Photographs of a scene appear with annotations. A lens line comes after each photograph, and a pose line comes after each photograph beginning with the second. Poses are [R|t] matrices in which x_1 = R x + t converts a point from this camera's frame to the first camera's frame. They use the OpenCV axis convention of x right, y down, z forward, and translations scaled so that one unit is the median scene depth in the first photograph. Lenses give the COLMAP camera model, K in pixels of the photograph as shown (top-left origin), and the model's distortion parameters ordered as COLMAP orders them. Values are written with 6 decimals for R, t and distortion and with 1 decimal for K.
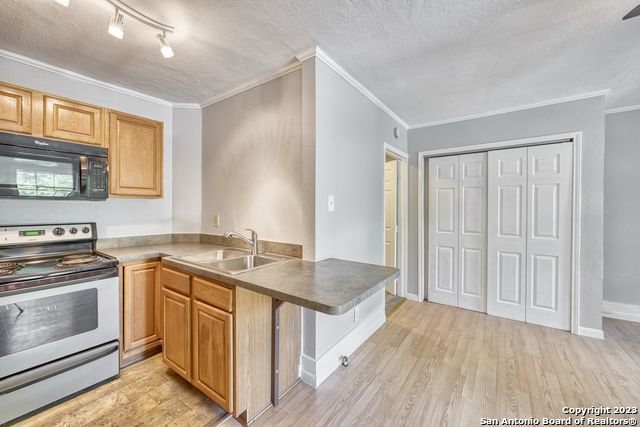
lens RADIAL K [[251.6, 0, 325.4], [0, 251.6, 211.0], [0, 0, 1]] dist [-0.009065, 0.000490]
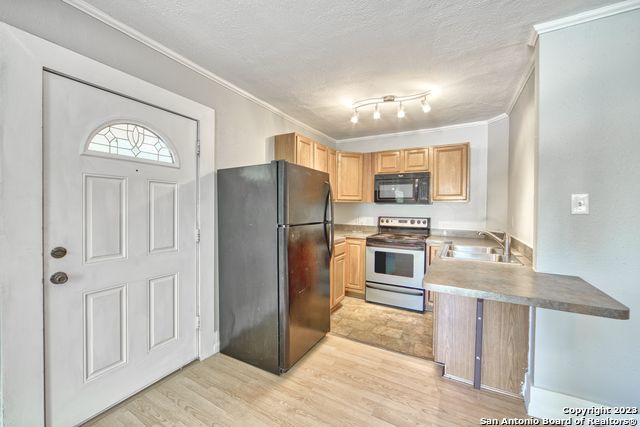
lens RADIAL K [[251.6, 0, 325.4], [0, 251.6, 211.0], [0, 0, 1]] dist [-0.009065, 0.000490]
pose [[0.109869, 0.010640, -0.993889, 0.644790], [-0.021207, 0.999740, 0.008359, 0.001912], [0.993720, 0.020159, 0.110067, 0.160504]]
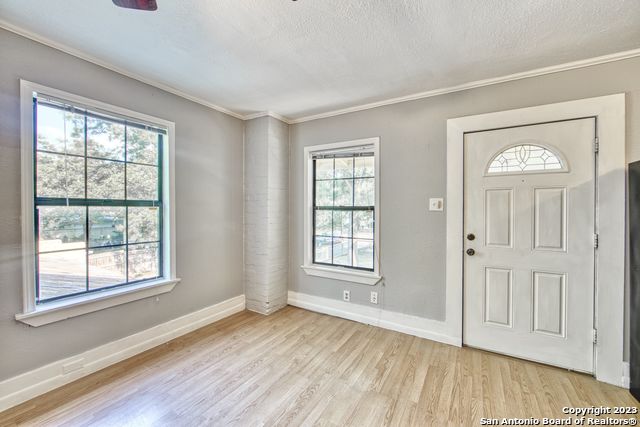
lens RADIAL K [[251.6, 0, 325.4], [0, 251.6, 211.0], [0, 0, 1]] dist [-0.009065, 0.000490]
pose [[-0.996225, -0.007012, -0.086524, 0.660353], [-0.008163, 0.999883, 0.012966, 0.006232], [0.086423, 0.013623, -0.996165, 0.591001]]
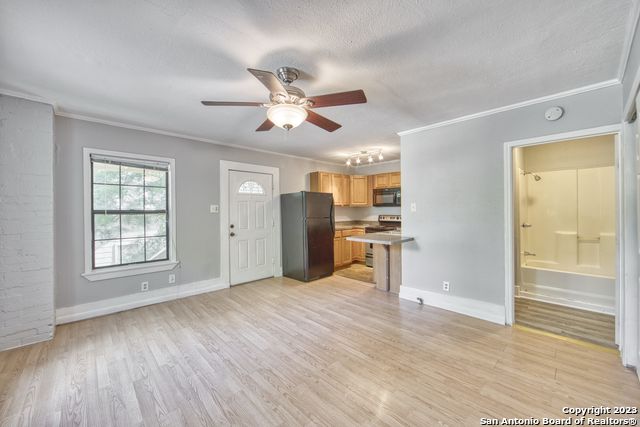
lens RADIAL K [[251.6, 0, 325.4], [0, 251.6, 211.0], [0, 0, 1]] dist [-0.009065, 0.000490]
pose [[-0.178354, 0.006312, -0.983946, 1.822506], [-0.004290, 0.999965, 0.007192, -0.015221], [0.983957, 0.005504, -0.178321, 0.667586]]
